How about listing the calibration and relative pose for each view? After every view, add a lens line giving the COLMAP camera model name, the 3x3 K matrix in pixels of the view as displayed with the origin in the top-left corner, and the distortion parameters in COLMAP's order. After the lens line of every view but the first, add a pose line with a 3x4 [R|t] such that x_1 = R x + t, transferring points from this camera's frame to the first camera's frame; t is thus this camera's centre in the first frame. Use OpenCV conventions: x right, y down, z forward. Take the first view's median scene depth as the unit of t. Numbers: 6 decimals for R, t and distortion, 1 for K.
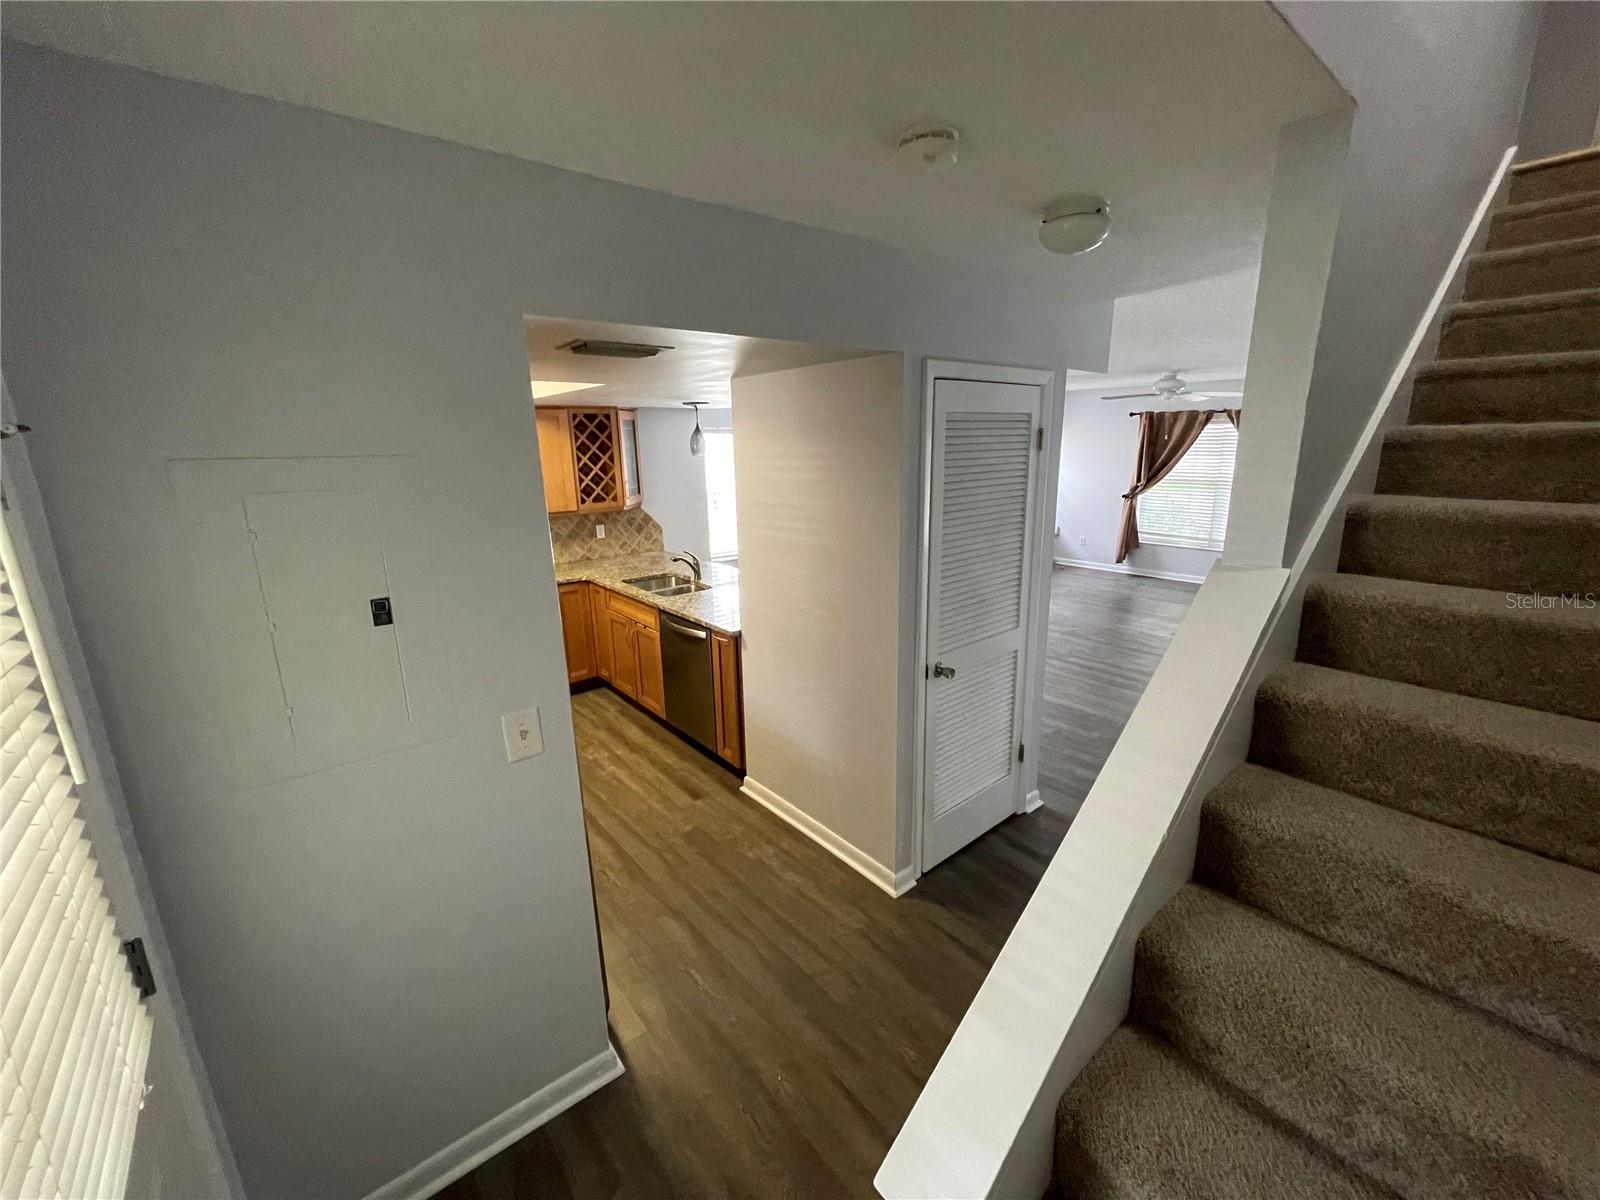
lens RADIAL K [[644.2, 0, 798.7], [0, 644.2, 598.5], [0, 0, 1]] dist [-0.002740, 0.000456]
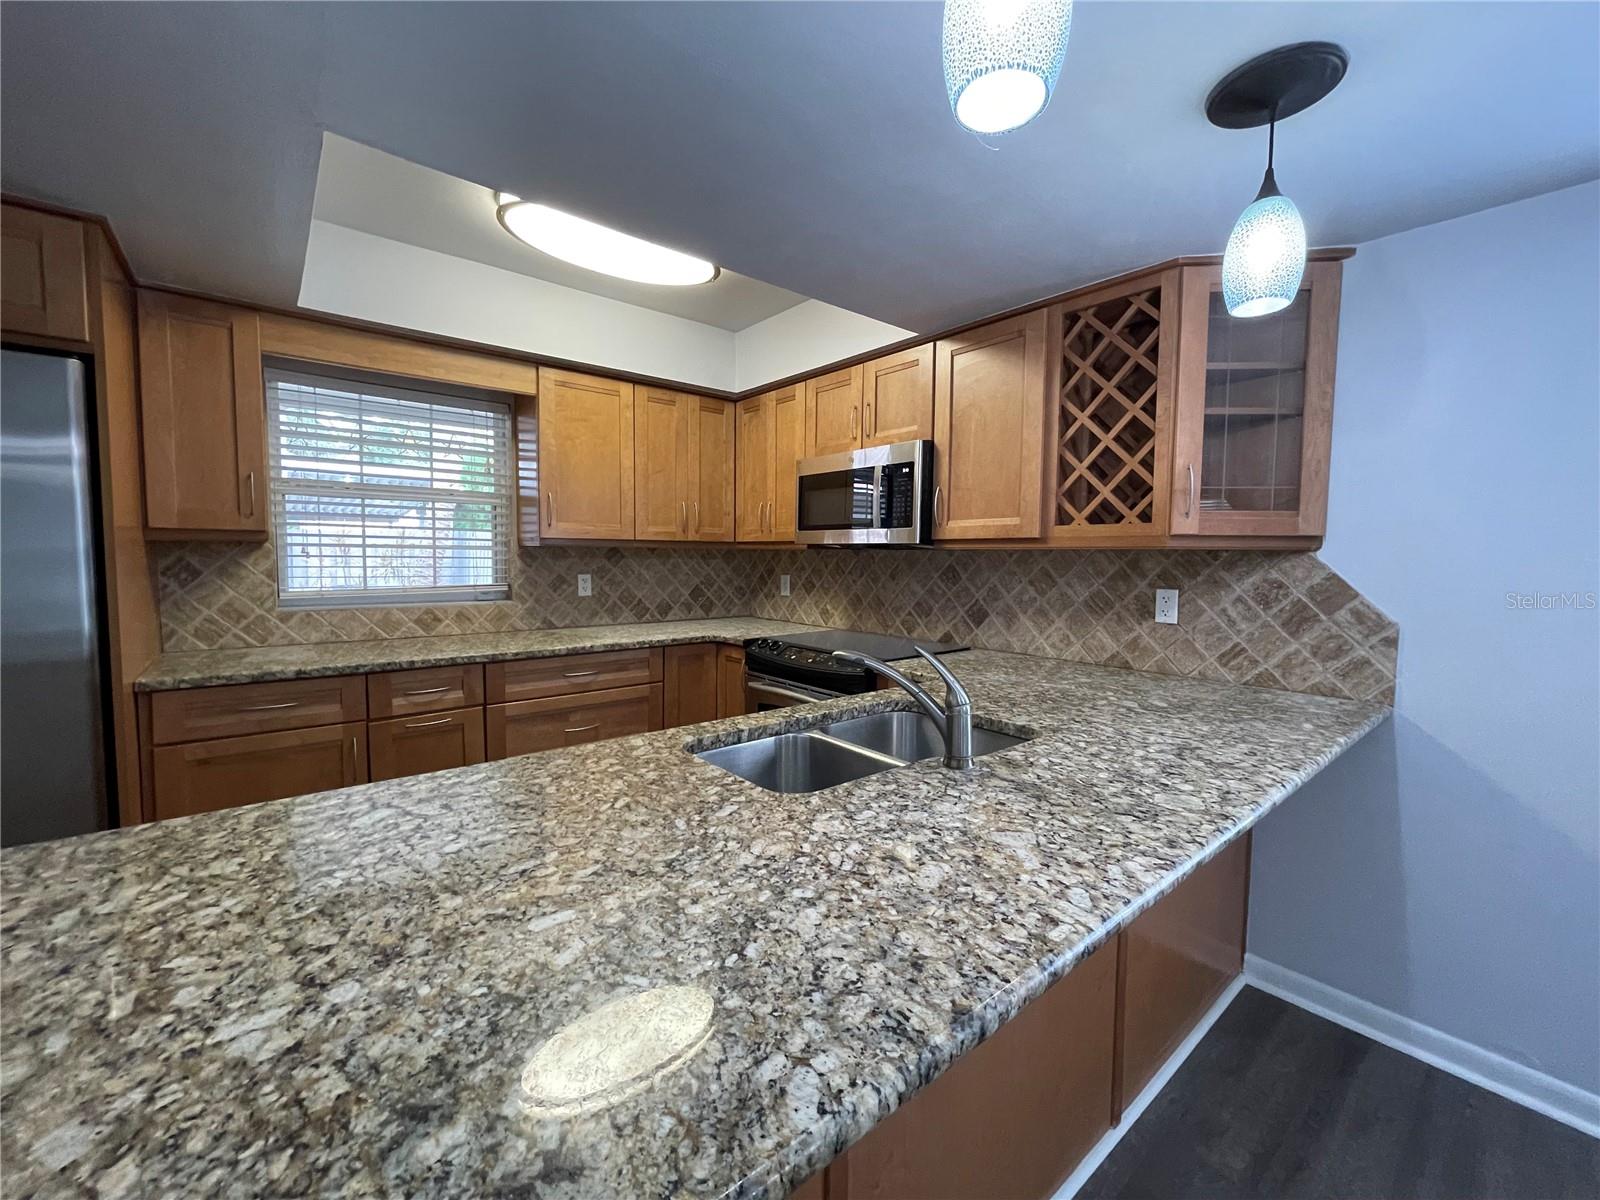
lens RADIAL K [[644.2, 0, 796.0], [0, 644.2, 597.8], [0, 0, 1]] dist [-0.002740, 0.000456]
pose [[0.000572, 0.088816, -0.996048, 0.087773], [-0.249896, 0.964459, 0.085856, -0.091253], [0.968273, 0.248859, 0.022747, 0.815357]]
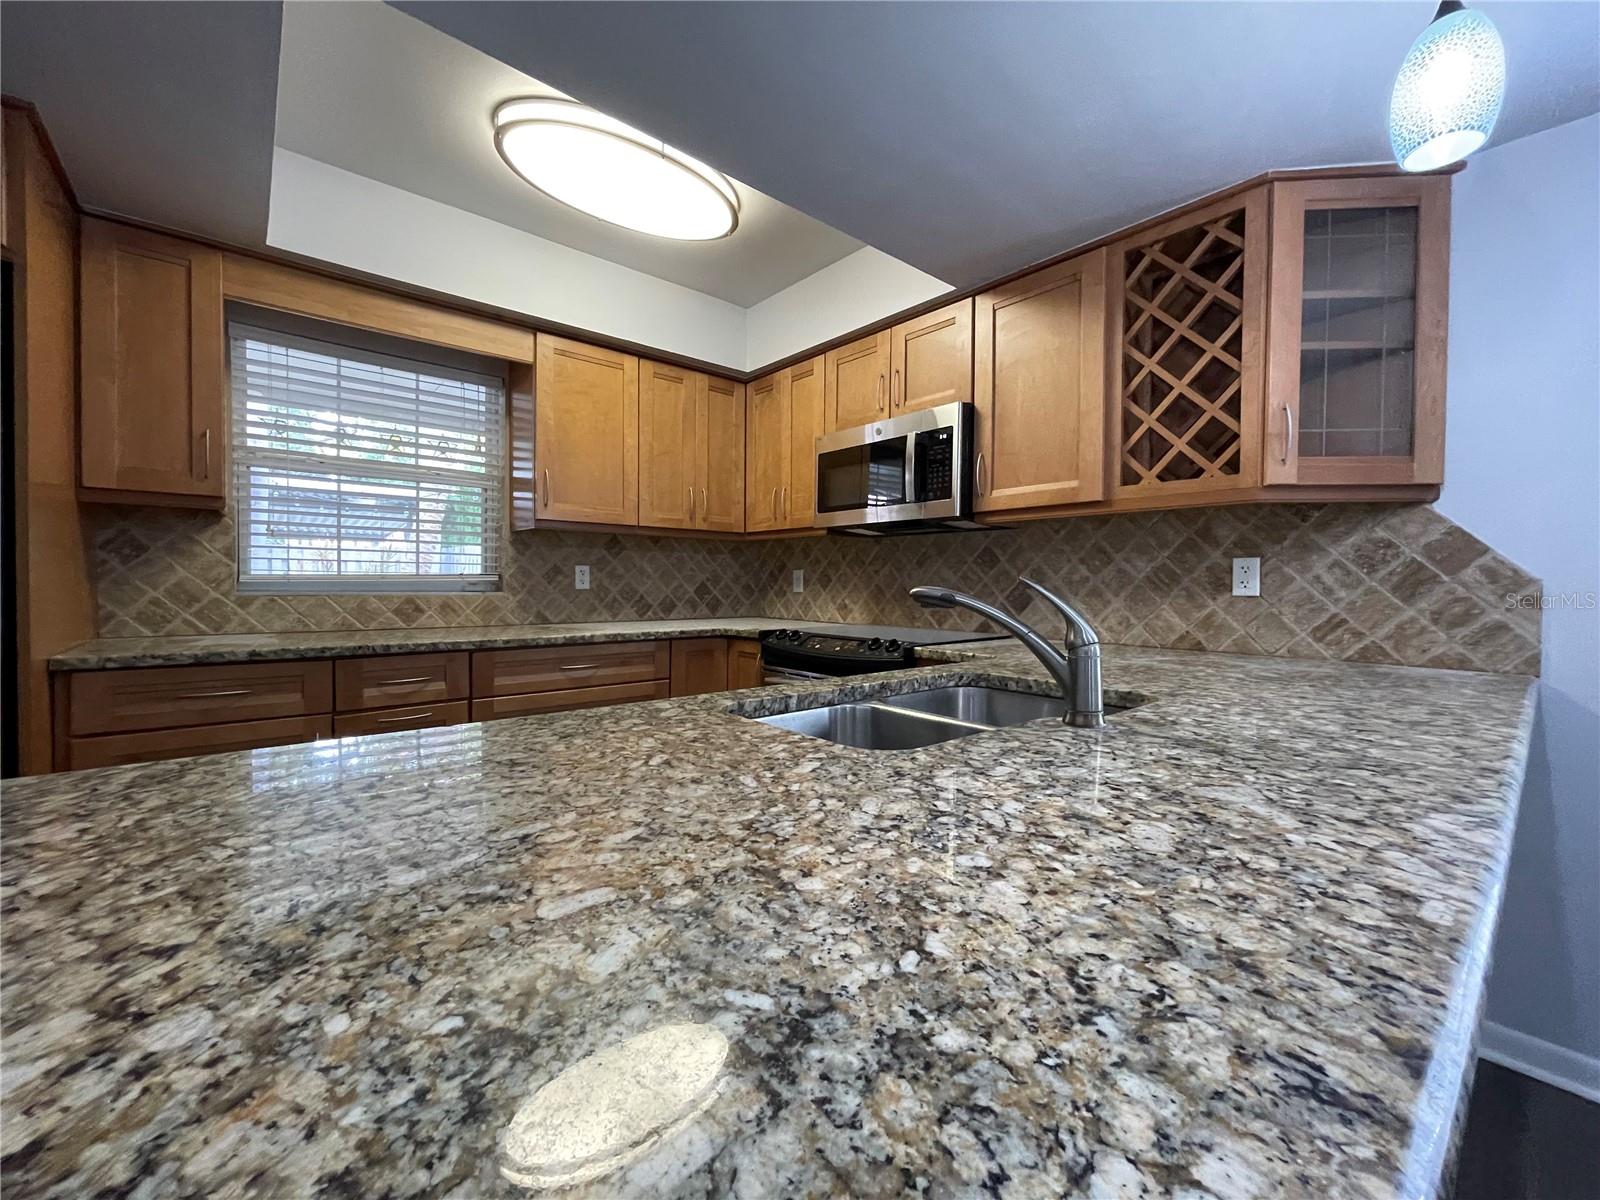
lens RADIAL K [[644.2, 0, 796.8], [0, 644.2, 597.2], [0, 0, 1]] dist [-0.002740, 0.000456]
pose [[0.017115, 0.044261, -0.998873, 0.038800], [-0.248604, 0.967835, 0.038626, -0.048949], [0.968454, 0.247663, 0.027568, 0.800877]]
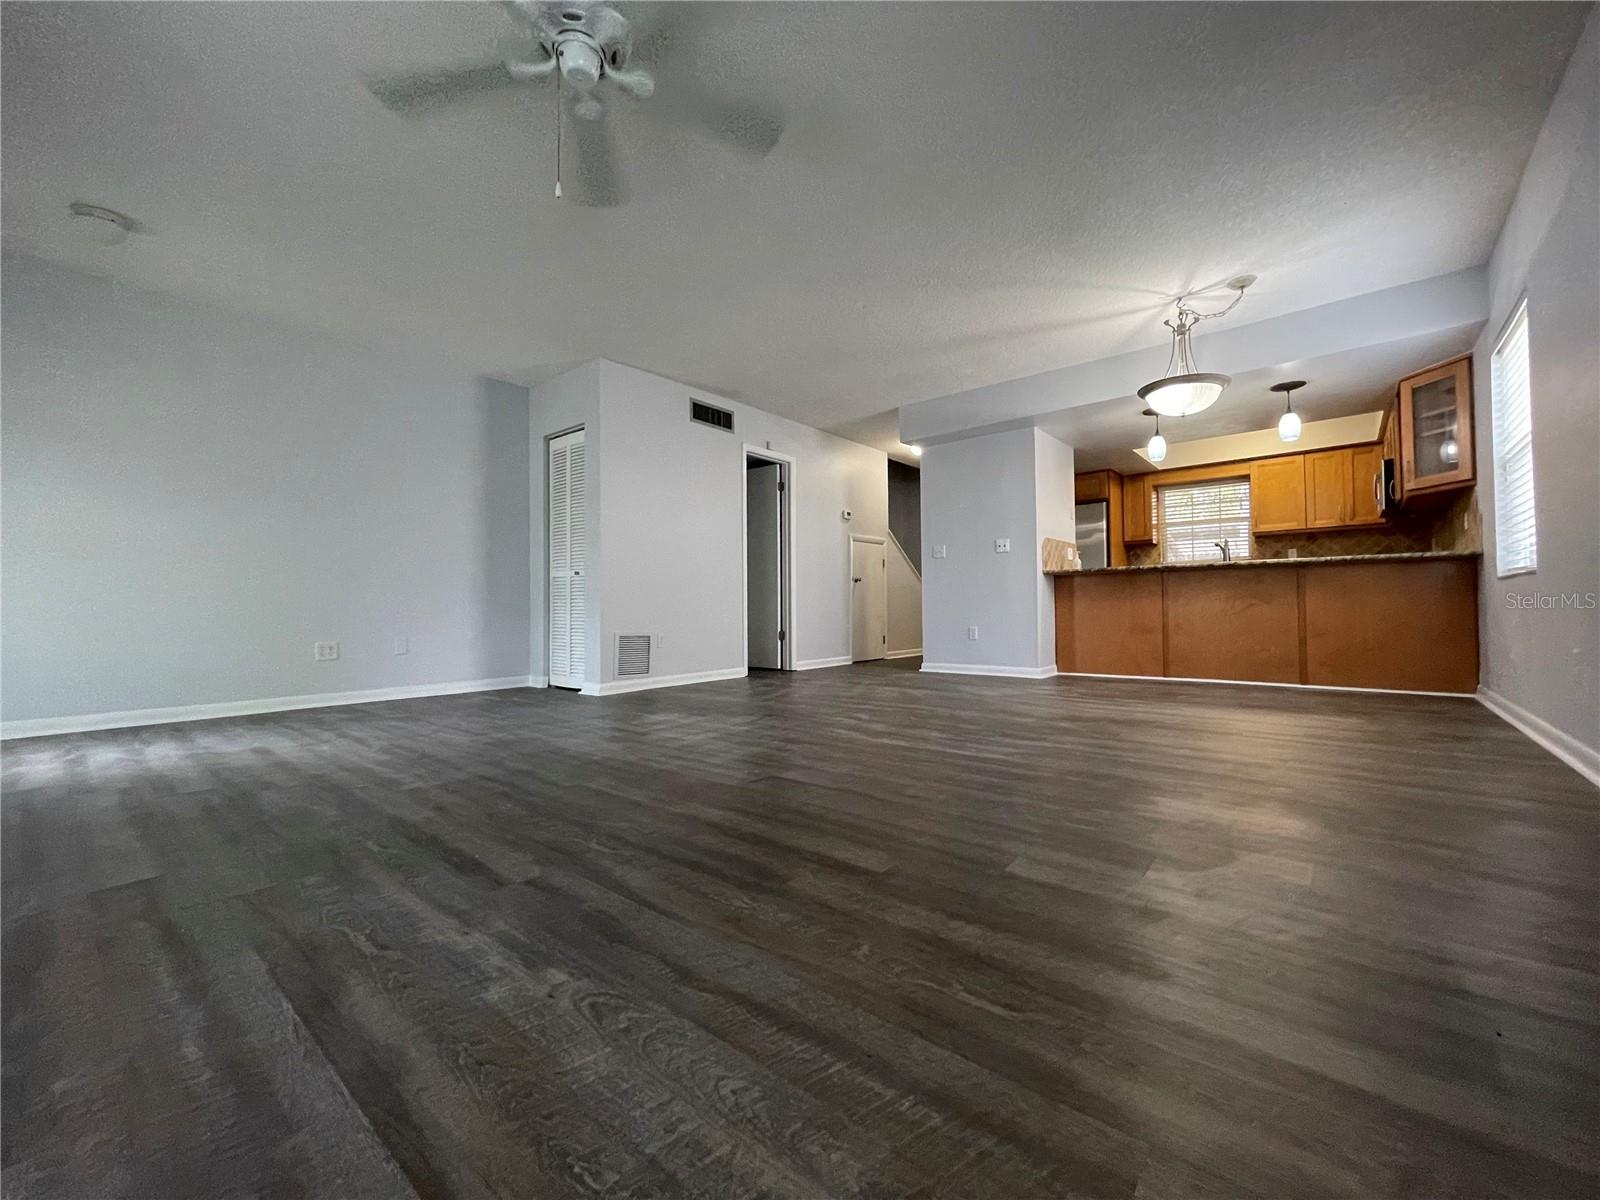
lens RADIAL K [[644.2, 0, 800.4], [0, 644.2, 595.8], [0, 0, 1]] dist [-0.002740, 0.000456]
pose [[-0.983949, 0.036434, -0.174690, 0.666354], [-0.003060, 0.975347, 0.220657, -0.198668], [0.178422, 0.217650, -0.959580, 1.721373]]
